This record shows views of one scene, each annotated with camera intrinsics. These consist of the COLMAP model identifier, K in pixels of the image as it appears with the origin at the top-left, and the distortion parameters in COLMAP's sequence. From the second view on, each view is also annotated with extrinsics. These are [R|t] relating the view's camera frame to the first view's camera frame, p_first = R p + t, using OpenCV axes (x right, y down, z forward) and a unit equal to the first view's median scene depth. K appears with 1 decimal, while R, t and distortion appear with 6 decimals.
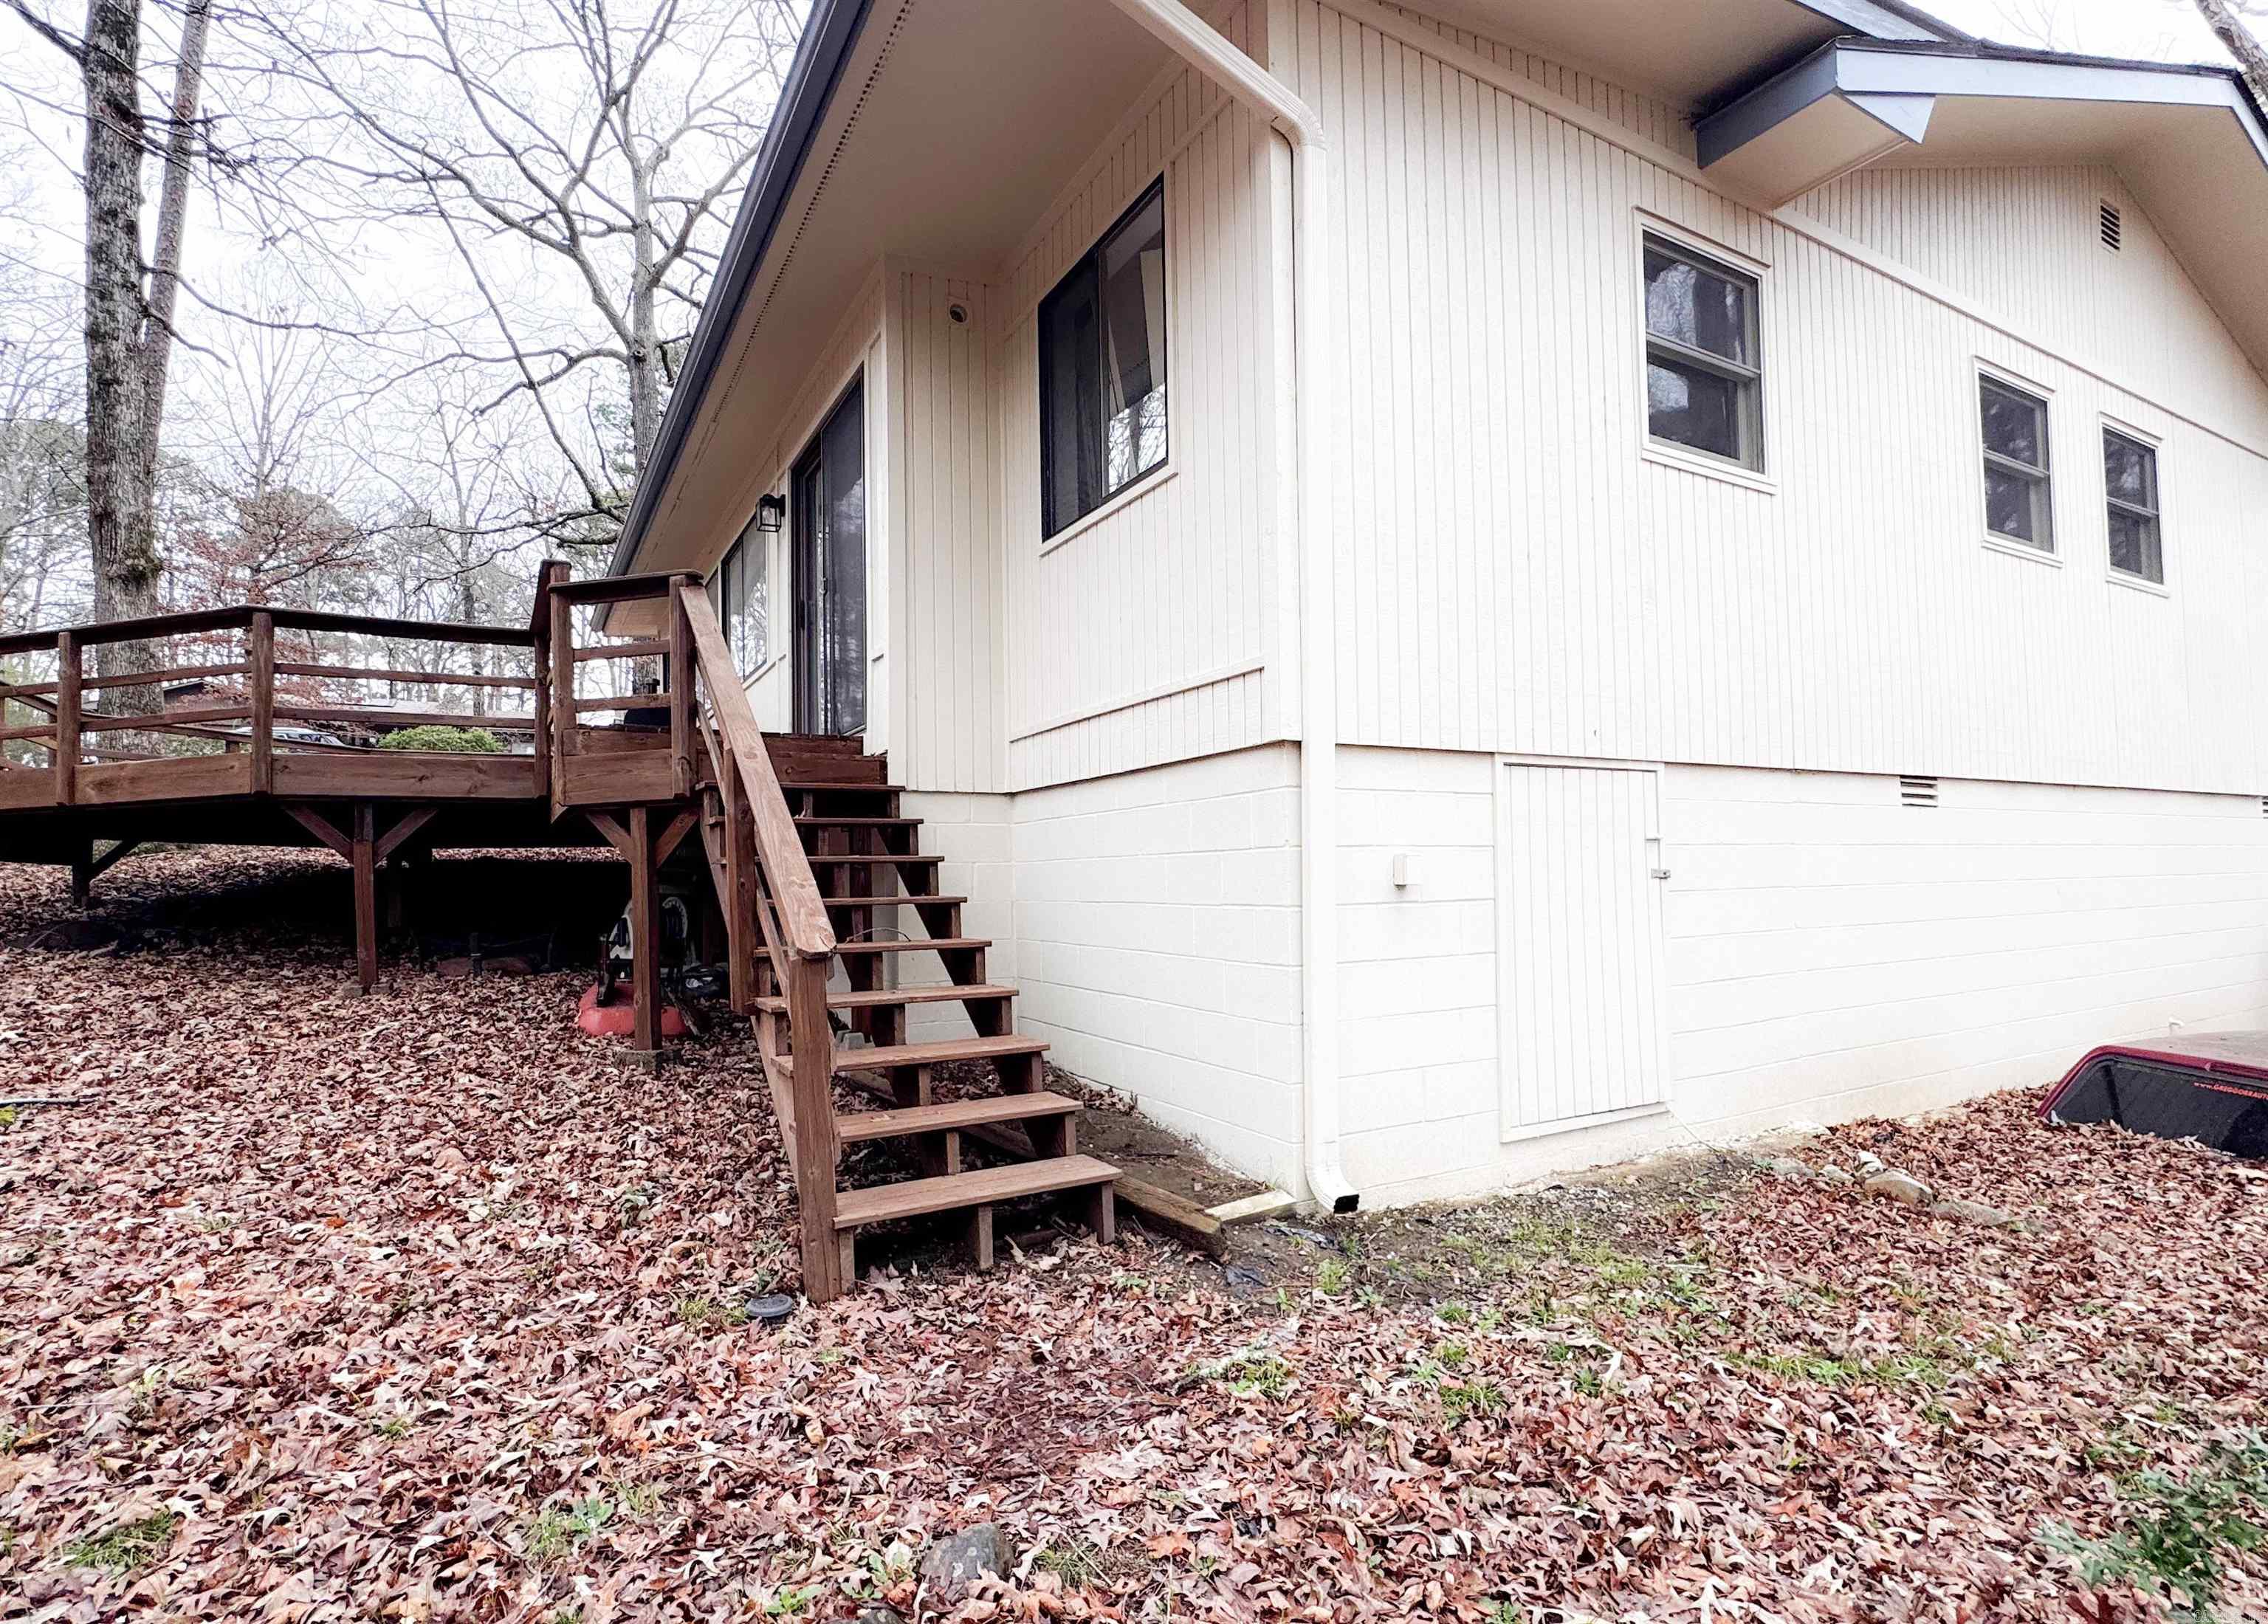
lens RADIAL K [[1118.6, 0, 1134.0], [0, 1118.6, 812.0], [0, 0, 1]] dist [0.000134, 0.000035]
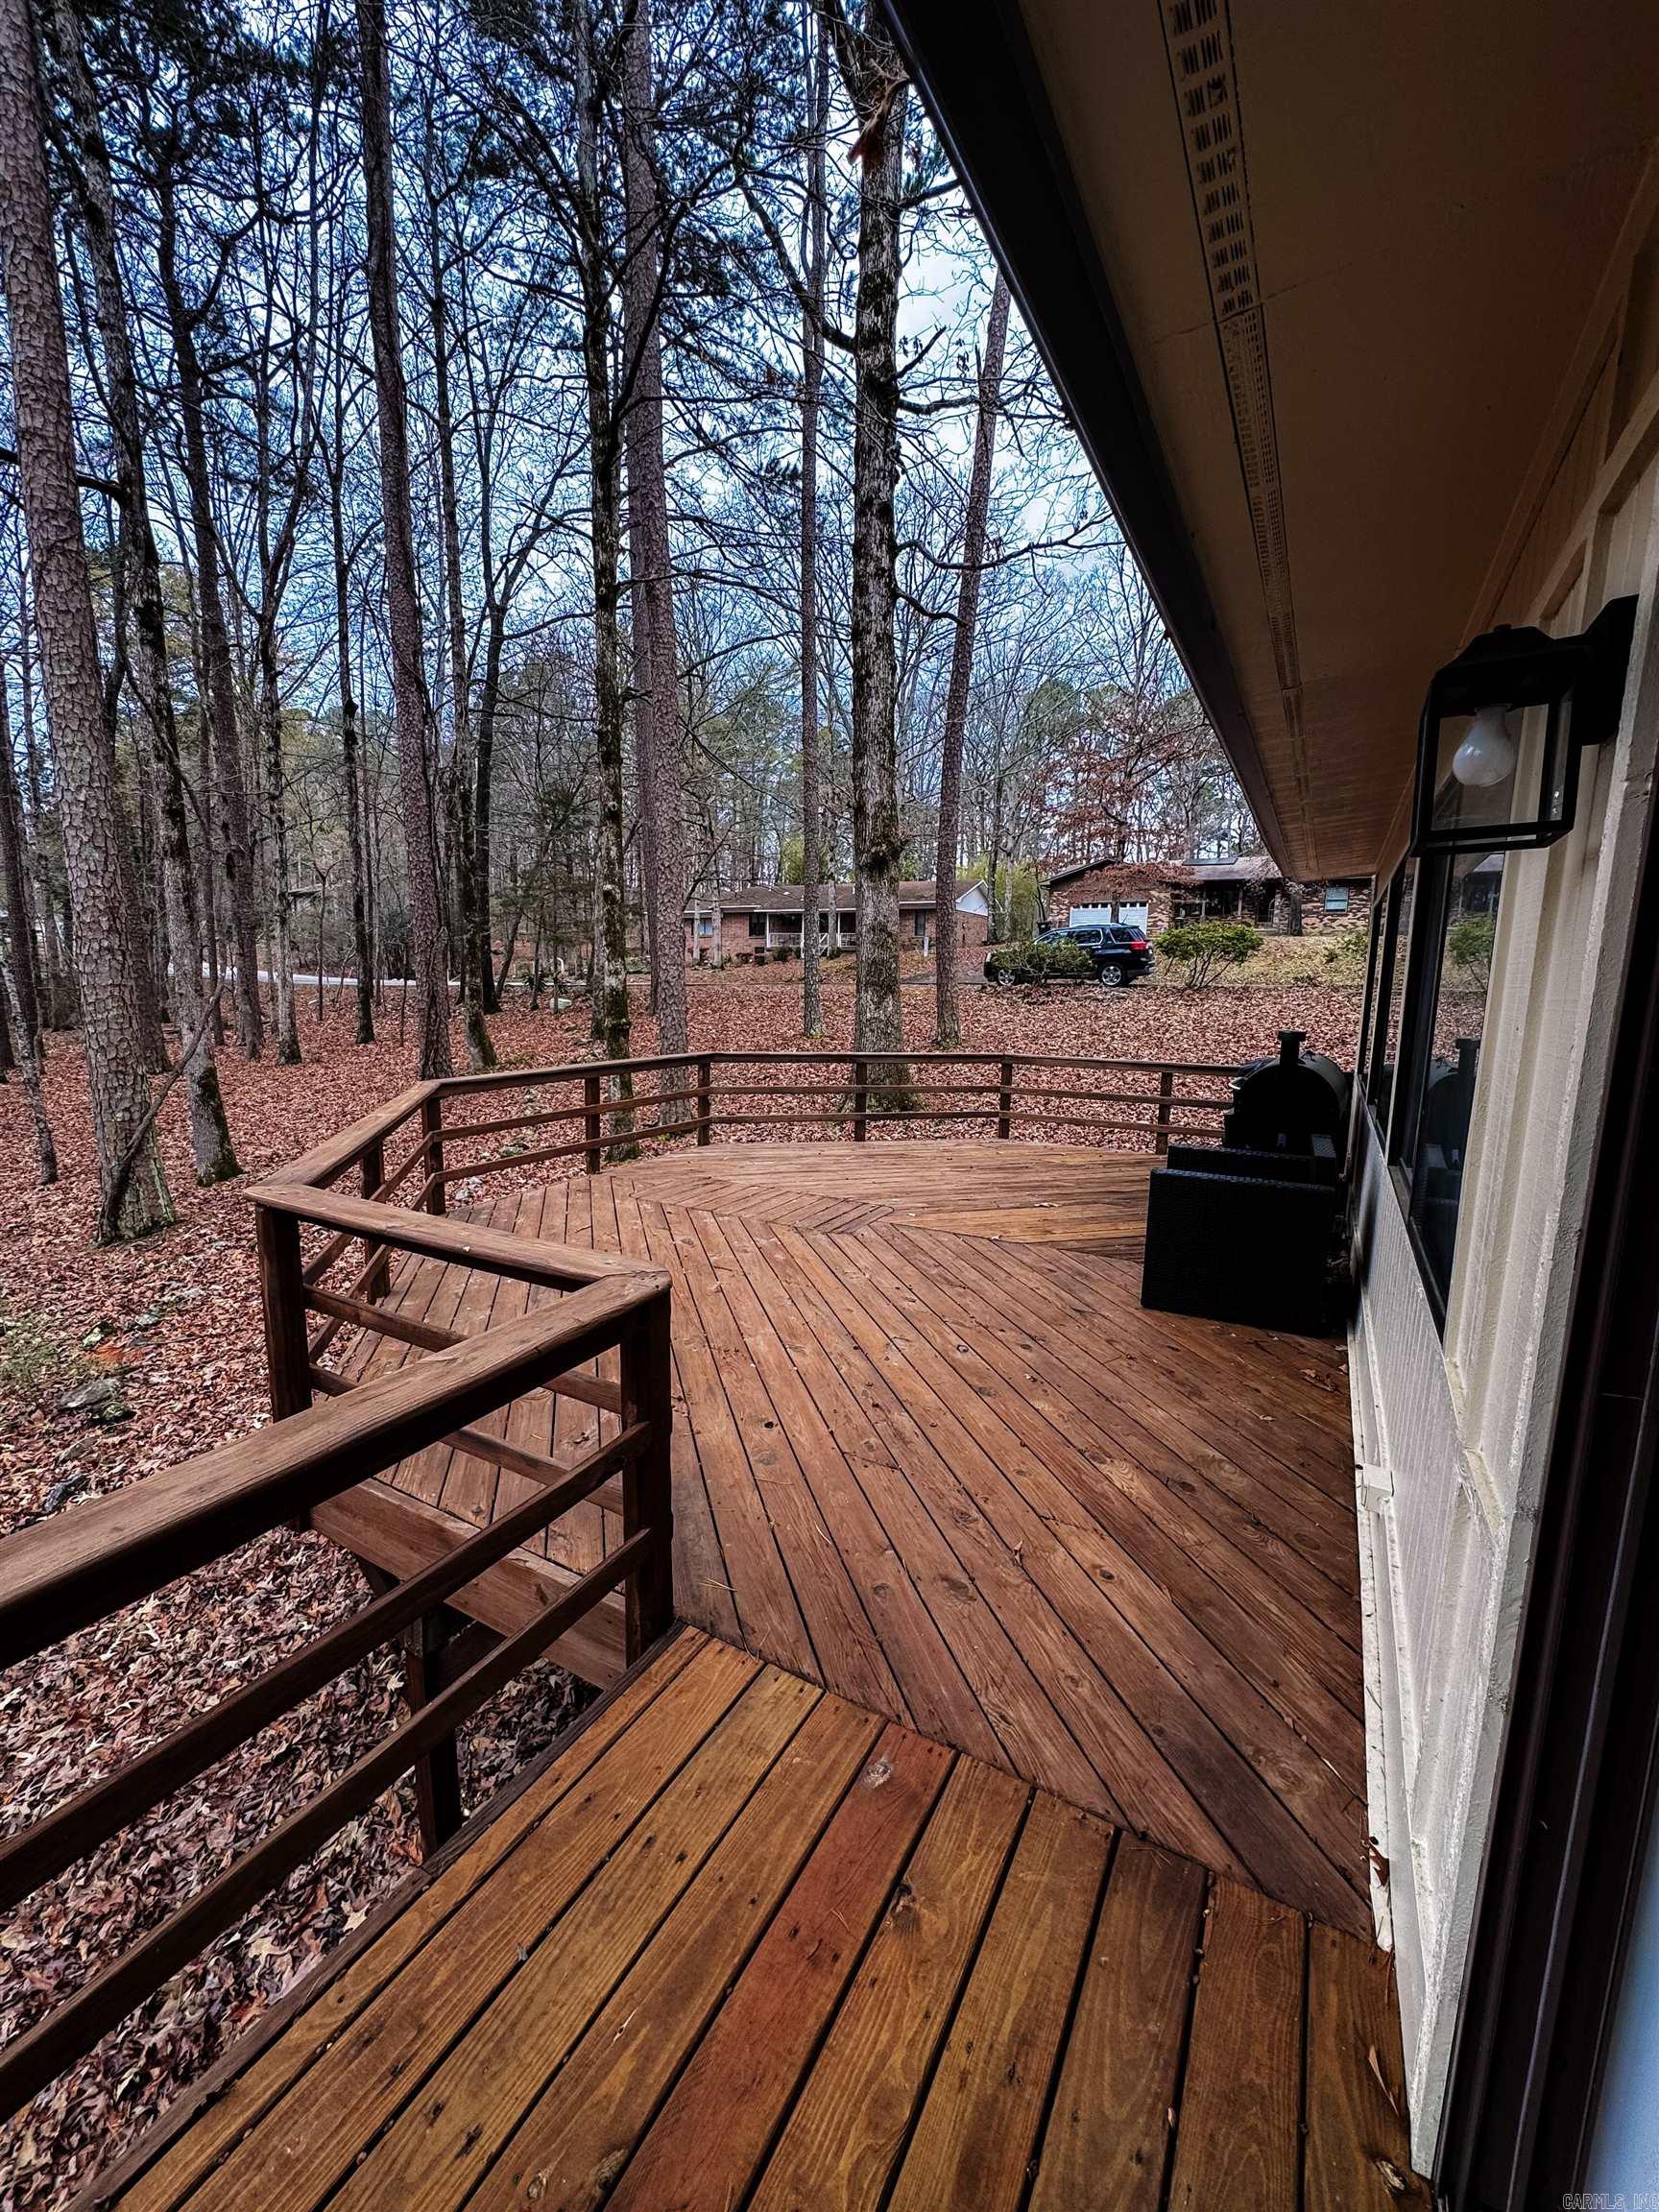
lens RADIAL K [[879.8, 0, 828.6], [0, 879.8, 1110.6], [0, 0, 1]] dist [-0.002237, -0.000700]
pose [[0.511201, 0.153083, -0.845718, -0.151363], [0.027621, 0.980575, 0.194189, -0.139191], [0.859017, -0.122629, 0.497043, 0.491724]]
